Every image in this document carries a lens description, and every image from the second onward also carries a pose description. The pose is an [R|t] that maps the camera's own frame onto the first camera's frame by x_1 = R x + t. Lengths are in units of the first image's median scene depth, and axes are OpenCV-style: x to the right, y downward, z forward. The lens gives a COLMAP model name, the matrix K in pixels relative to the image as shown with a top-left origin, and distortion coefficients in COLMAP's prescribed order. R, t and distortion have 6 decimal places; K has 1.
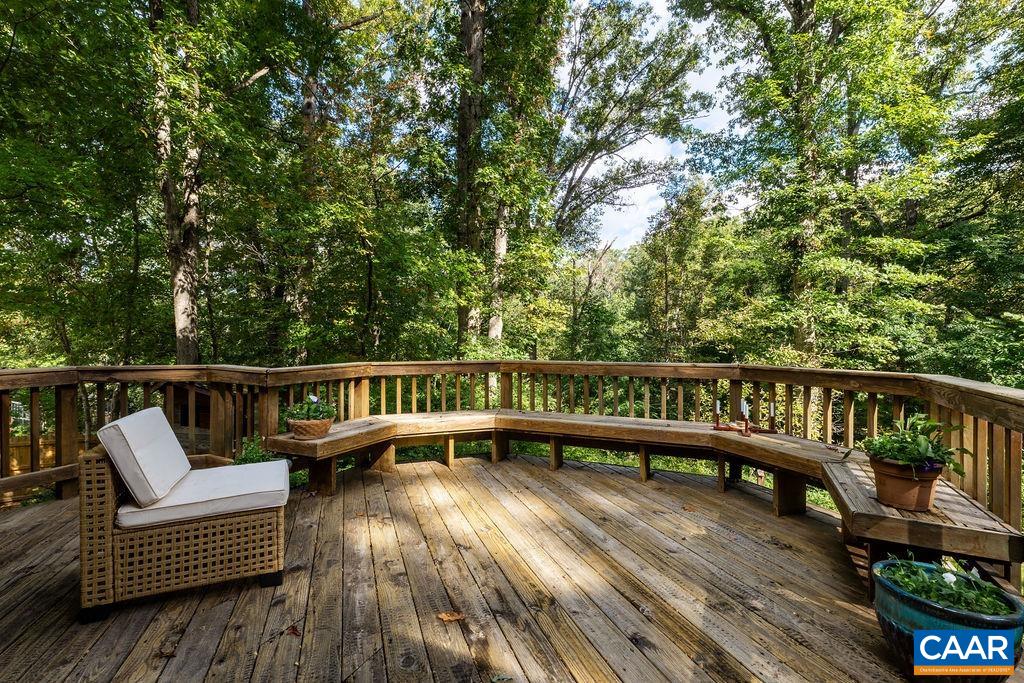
lens RADIAL K [[456.5, 0, 511.8], [0, 456.5, 340.4], [0, 0, 1]] dist [-0.002787, -0.000242]
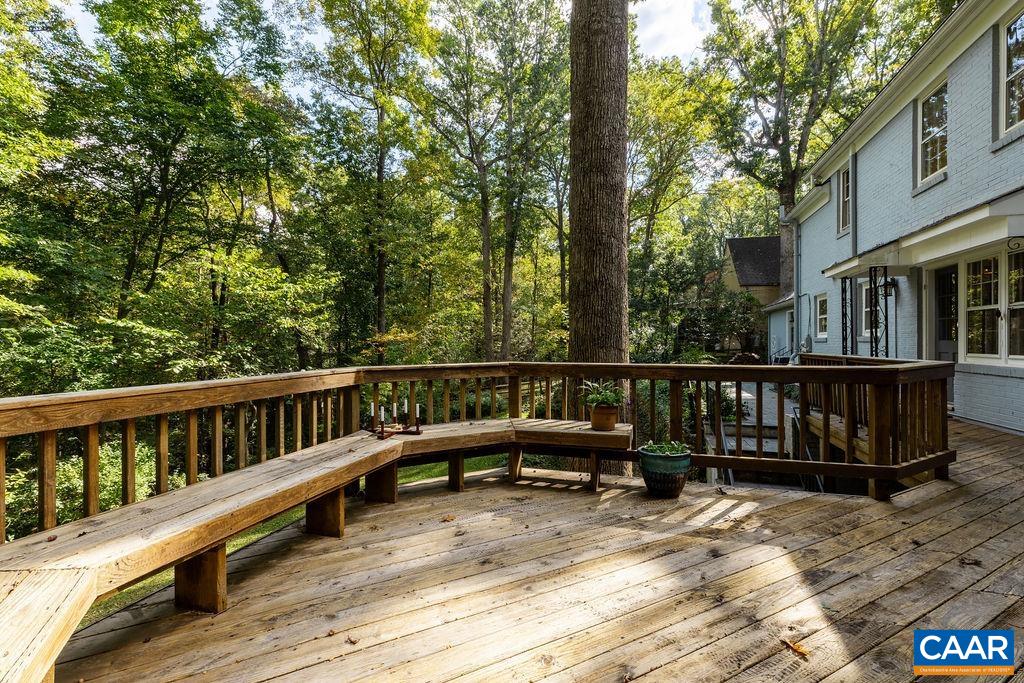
lens RADIAL K [[456.5, 0, 510.6], [0, 456.5, 340.6], [0, 0, 1]] dist [-0.002787, -0.000242]
pose [[-0.139937, 0.005564, 0.990145, -0.706245], [0.005716, 0.999972, -0.004811, 0.010364], [-0.990144, 0.004986, -0.139965, 1.262859]]
